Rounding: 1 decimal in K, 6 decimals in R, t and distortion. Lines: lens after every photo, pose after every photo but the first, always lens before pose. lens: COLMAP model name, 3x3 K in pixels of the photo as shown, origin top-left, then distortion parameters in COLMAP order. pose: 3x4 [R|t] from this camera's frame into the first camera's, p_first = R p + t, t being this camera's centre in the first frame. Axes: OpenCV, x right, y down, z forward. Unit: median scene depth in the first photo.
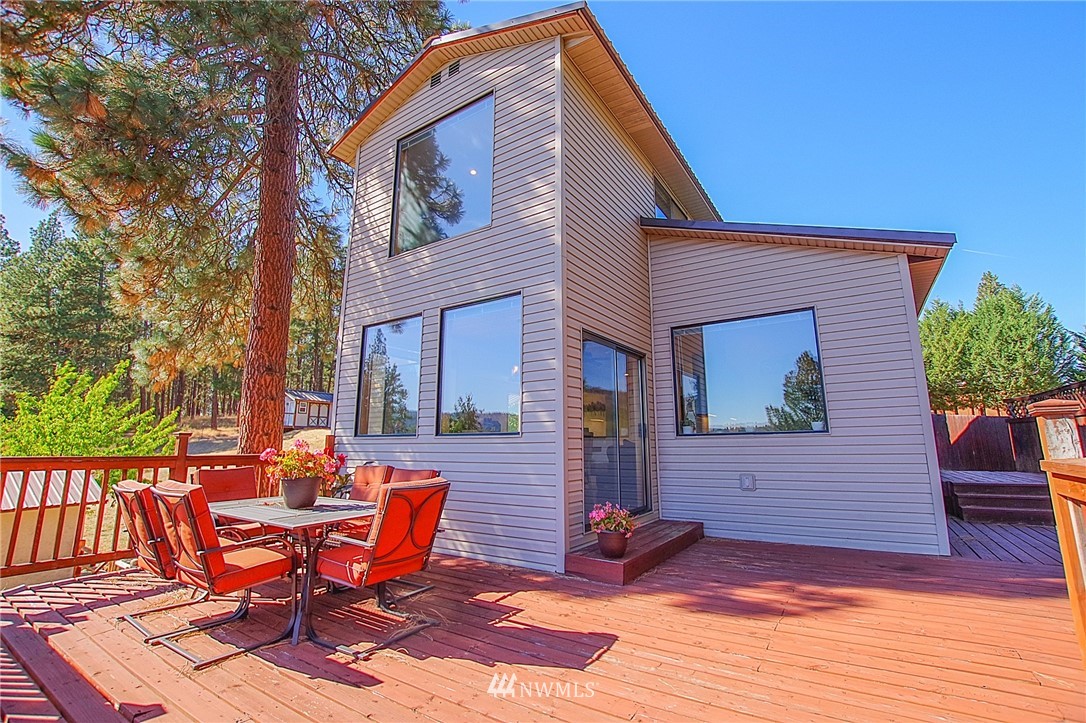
lens RADIAL K [[492.3, 0, 555.4], [0, 492.3, 348.5], [0, 0, 1]] dist [-0.030126, -0.000350]
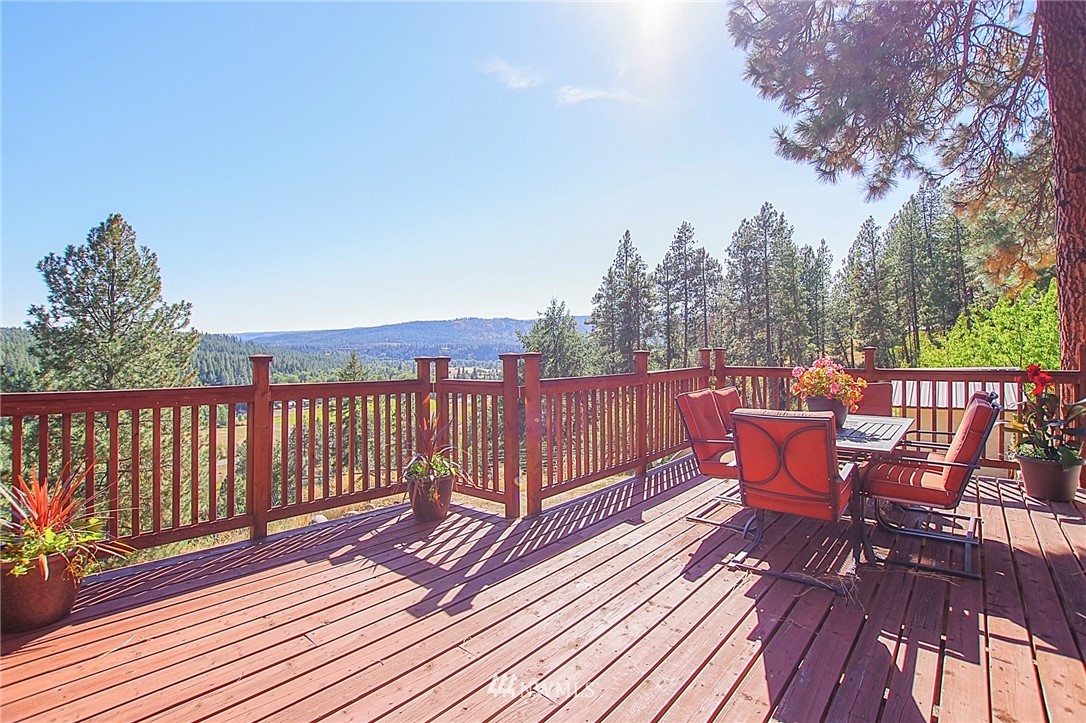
lens RADIAL K [[492.3, 0, 555.4], [0, 492.3, 348.5], [0, 0, 1]] dist [-0.030126, -0.000350]
pose [[-0.152093, -0.001534, -0.988365, 0.599148], [0.197827, 0.979716, -0.031963, 0.109064], [0.968366, -0.200387, -0.148705, 0.740468]]
